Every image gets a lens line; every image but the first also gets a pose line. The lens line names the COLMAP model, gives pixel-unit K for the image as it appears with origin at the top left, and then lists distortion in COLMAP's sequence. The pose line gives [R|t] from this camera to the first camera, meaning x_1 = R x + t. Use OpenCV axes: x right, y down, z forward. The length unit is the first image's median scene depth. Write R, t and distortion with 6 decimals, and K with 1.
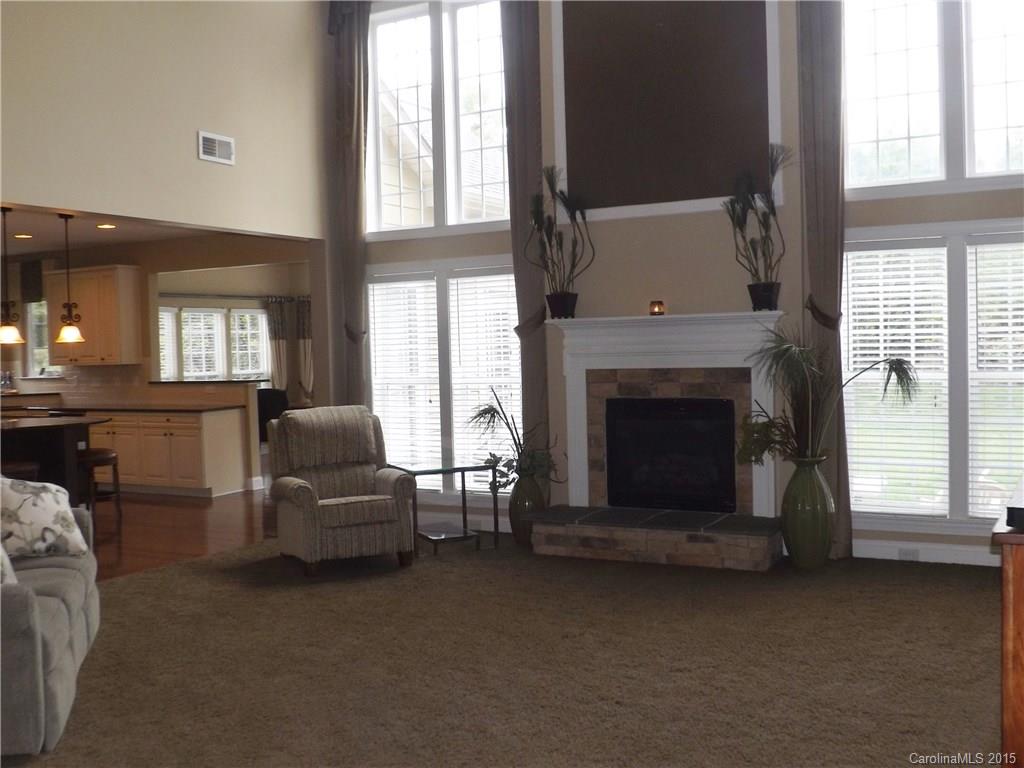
lens RADIAL K [[1049.4, 0, 515.6], [0, 1049.4, 376.9], [0, 0, 1]] dist [-0.054062, 0.000000]
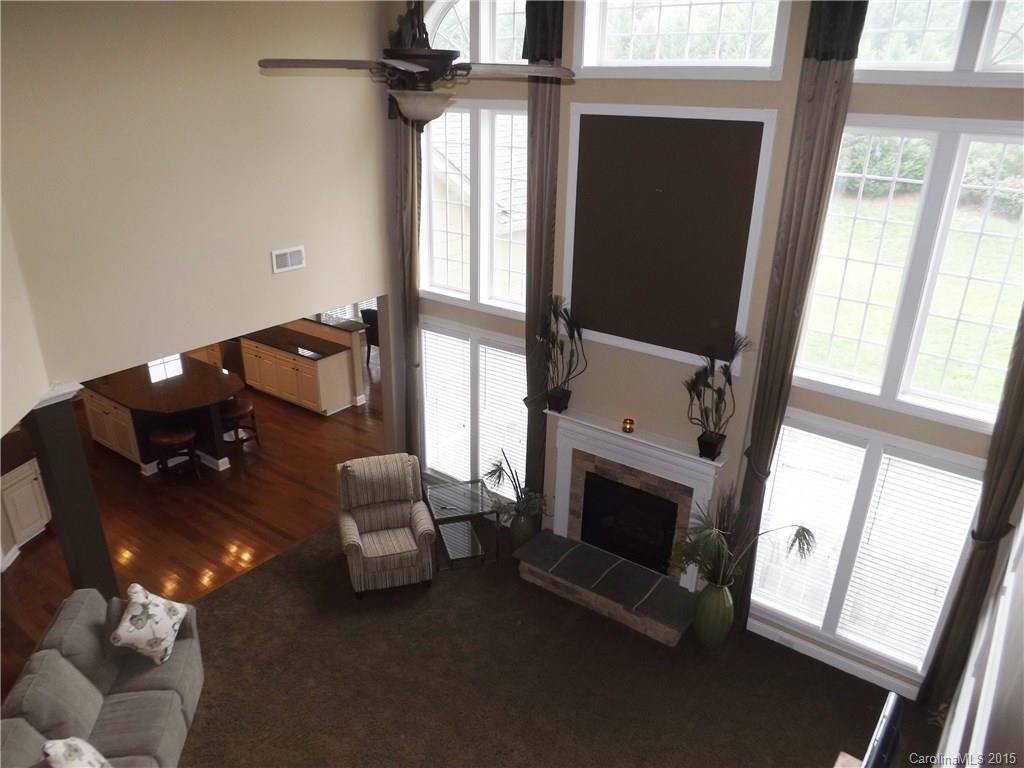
lens RADIAL K [[743.1, 0, 509.9], [0, 743.1, 391.0], [0, 0, 1]] dist [-0.054942, 0.006373]
pose [[0.988885, 0.096119, -0.113439, 0.086623], [-0.046883, 0.925601, 0.375585, -0.408508], [0.141100, -0.366092, 0.919819, 0.167524]]
